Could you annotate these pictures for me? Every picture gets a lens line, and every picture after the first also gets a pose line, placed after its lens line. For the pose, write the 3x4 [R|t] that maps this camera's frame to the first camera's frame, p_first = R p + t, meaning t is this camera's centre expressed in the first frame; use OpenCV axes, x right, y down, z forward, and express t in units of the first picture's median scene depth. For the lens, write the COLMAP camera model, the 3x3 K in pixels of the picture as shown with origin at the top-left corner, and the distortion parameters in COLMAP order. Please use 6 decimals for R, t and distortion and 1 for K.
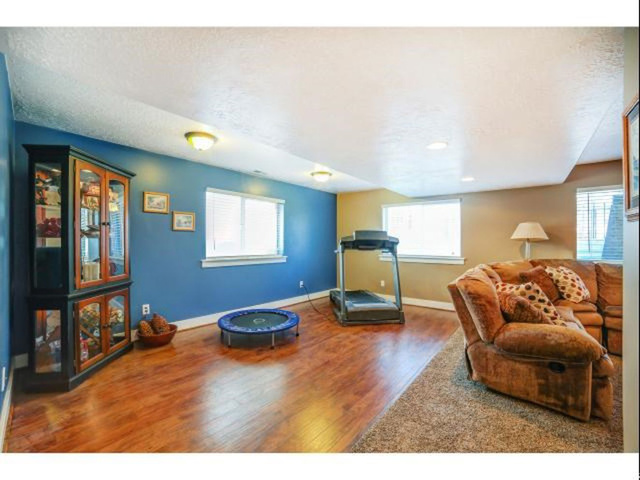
lens RADIAL K [[263.3, 0, 348.0], [0, 263.3, 240.5], [0, 0, 1]] dist [0.001135, 0.000194]
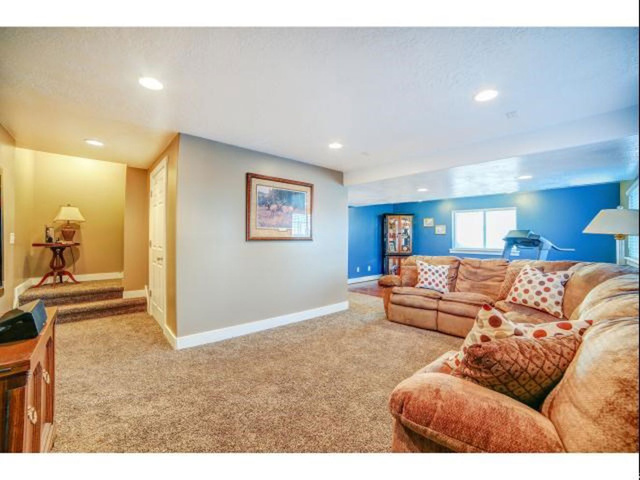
lens RADIAL K [[247.3, 0, 320.0], [0, 247.3, 240.0], [0, 0, 1]] dist [0.007331, 0.000539]
pose [[-0.107825, -0.009127, -0.994128, 1.374747], [0.007962, 0.999918, -0.010043, 0.019185], [0.994138, -0.008998, -0.107744, 0.258248]]
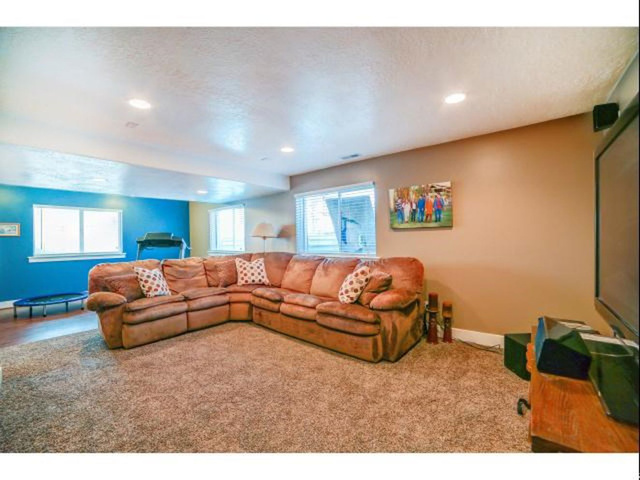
lens RADIAL K [[247.3, 0, 320.0], [0, 247.3, 240.0], [0, 0, 1]] dist [0.007331, 0.000539]
pose [[0.995556, -0.023387, -0.091226, 1.085682], [0.024008, 0.999695, 0.005711, 0.015666], [0.091065, -0.007876, 0.995814, -0.153597]]
